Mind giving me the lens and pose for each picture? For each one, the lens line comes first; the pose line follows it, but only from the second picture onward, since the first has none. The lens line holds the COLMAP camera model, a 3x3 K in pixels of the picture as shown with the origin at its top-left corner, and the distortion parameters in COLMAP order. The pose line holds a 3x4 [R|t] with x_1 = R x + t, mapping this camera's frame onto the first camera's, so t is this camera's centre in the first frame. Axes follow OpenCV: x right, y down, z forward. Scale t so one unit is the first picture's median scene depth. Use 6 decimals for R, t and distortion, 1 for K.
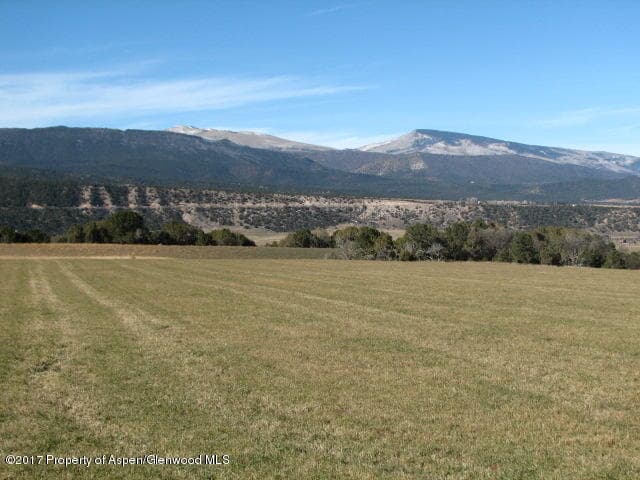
lens RADIAL K [[1071.7, 0, 314.8], [0, 1071.7, 236.8], [0, 0, 1]] dist [0.096064, 0.000000]
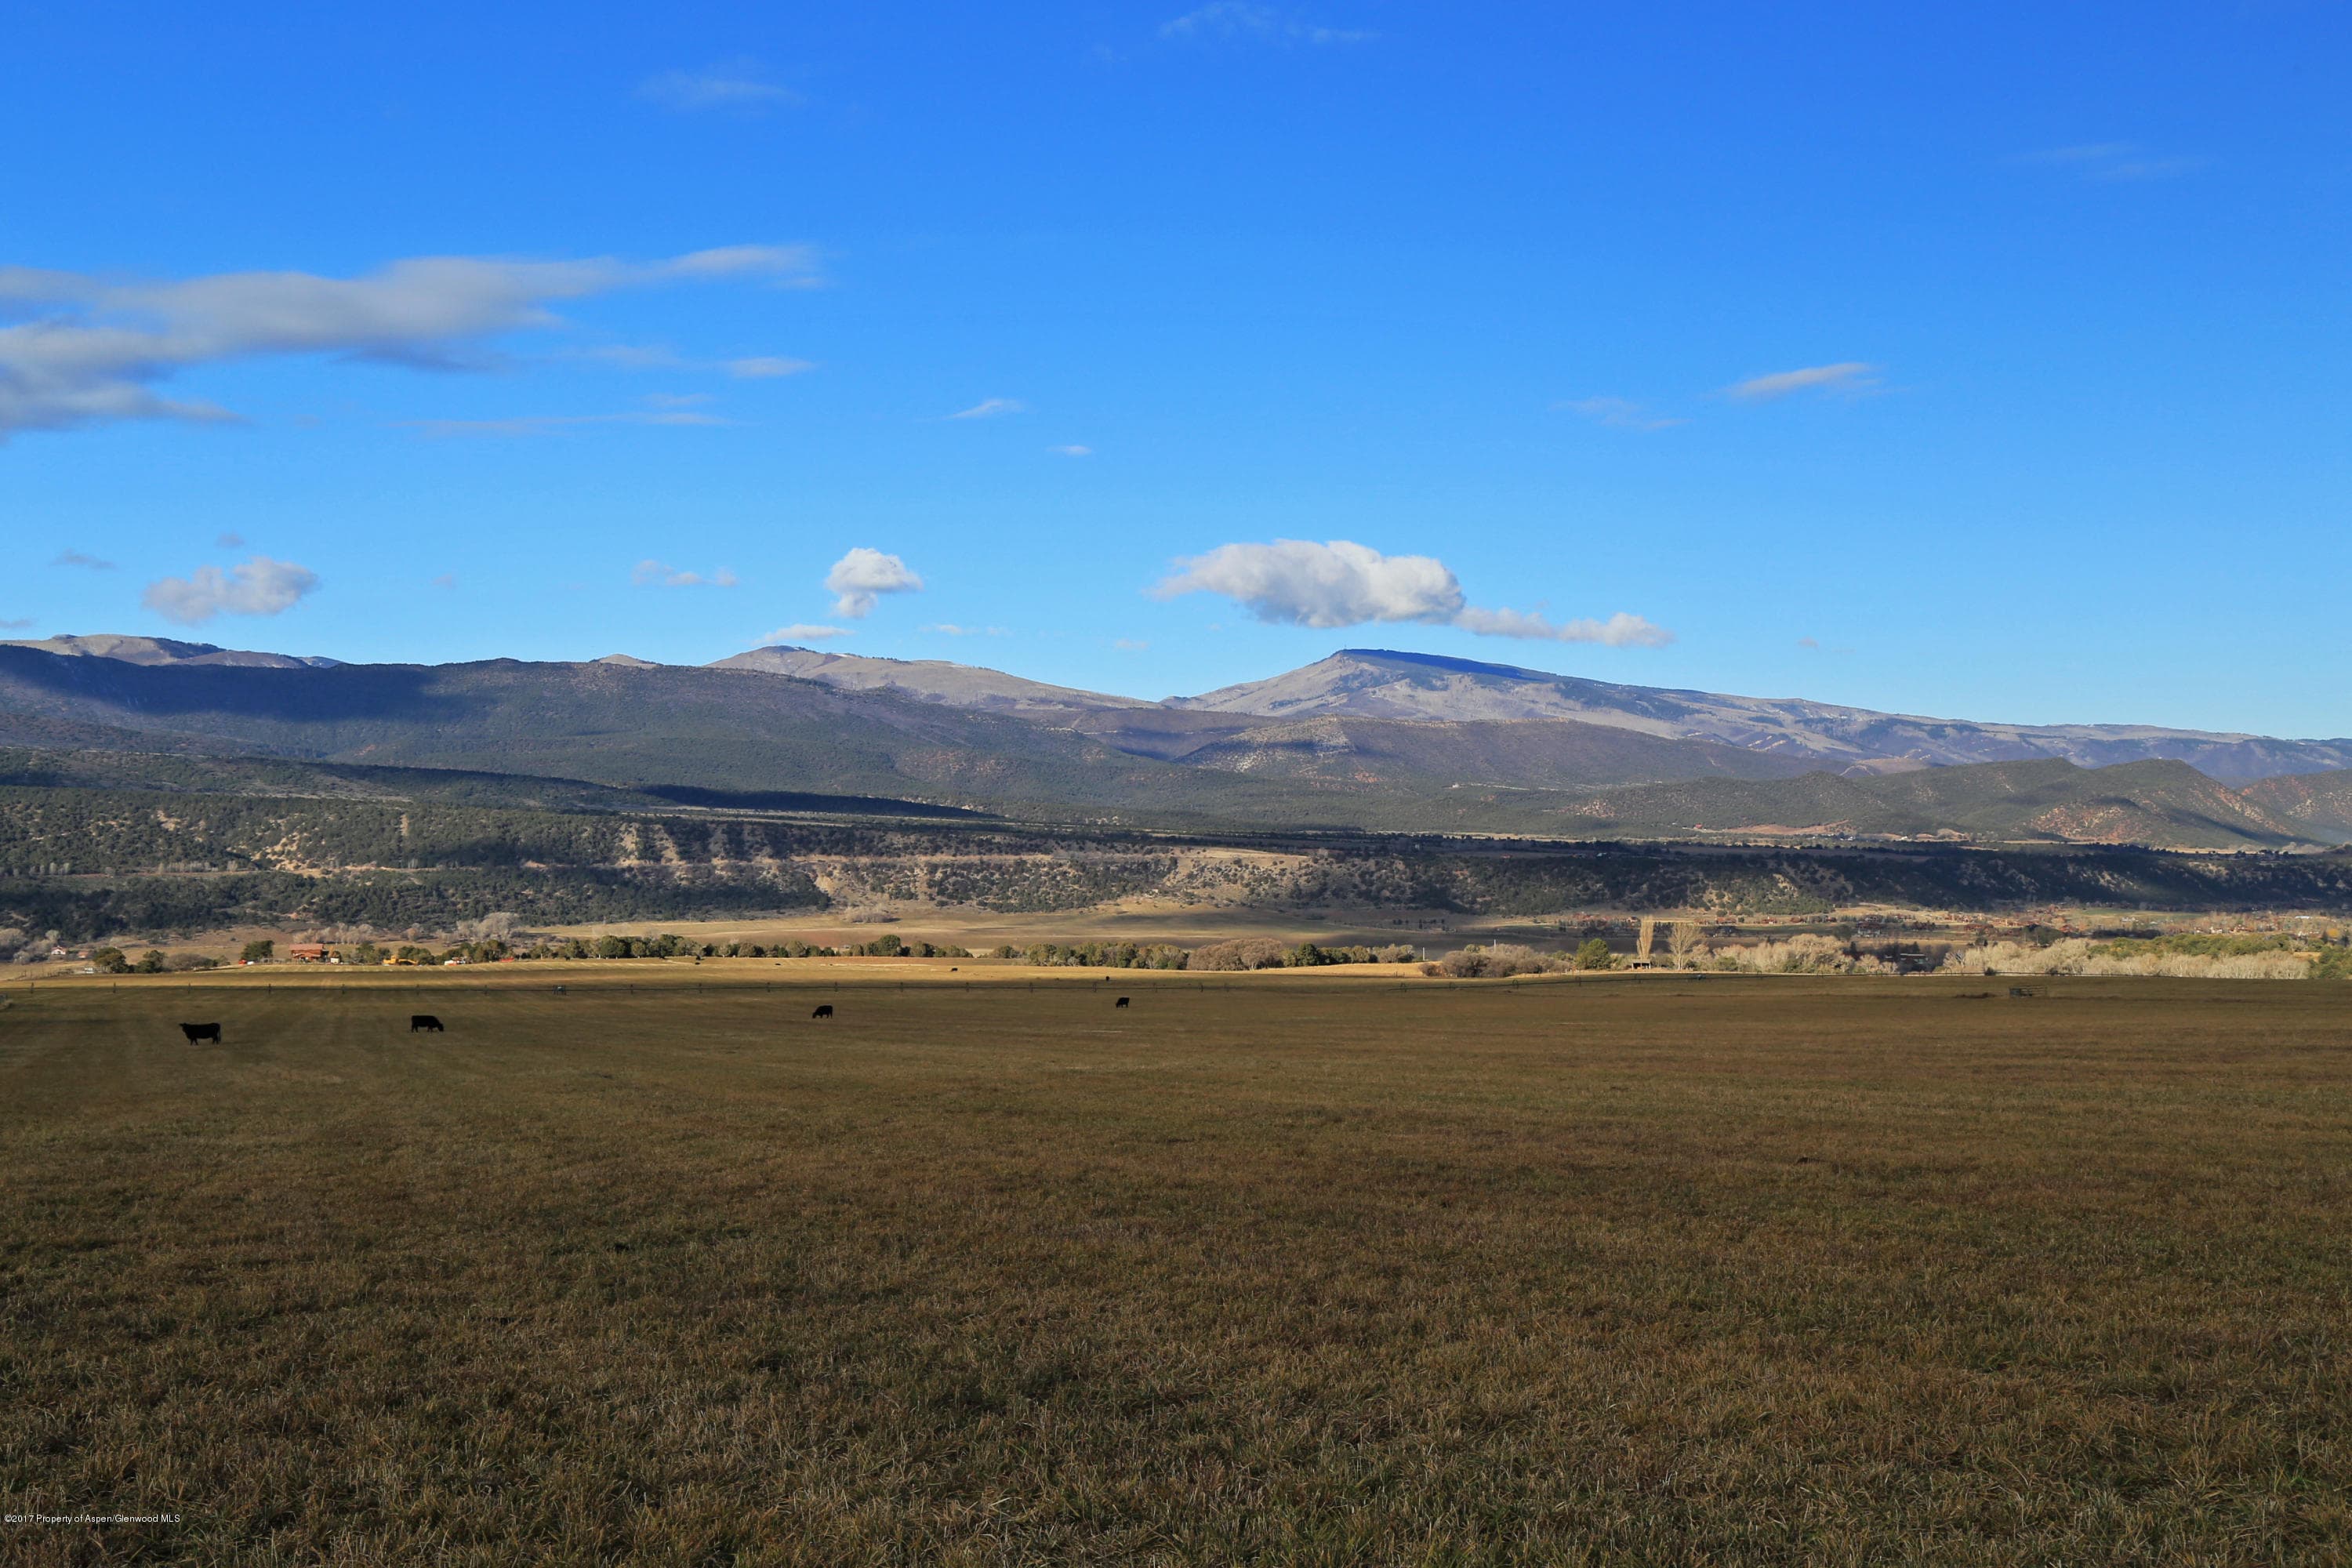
lens RADIAL K [[2922.8, 0, 1183.2], [0, 2922.8, 773.4], [0, 0, 1]] dist [0.089629, 0.000000]
pose [[0.999697, -0.001848, 0.024549, 0.017377], [0.002934, 0.999016, -0.044263, -0.008317], [-0.024443, 0.044321, 0.998718, -0.393285]]
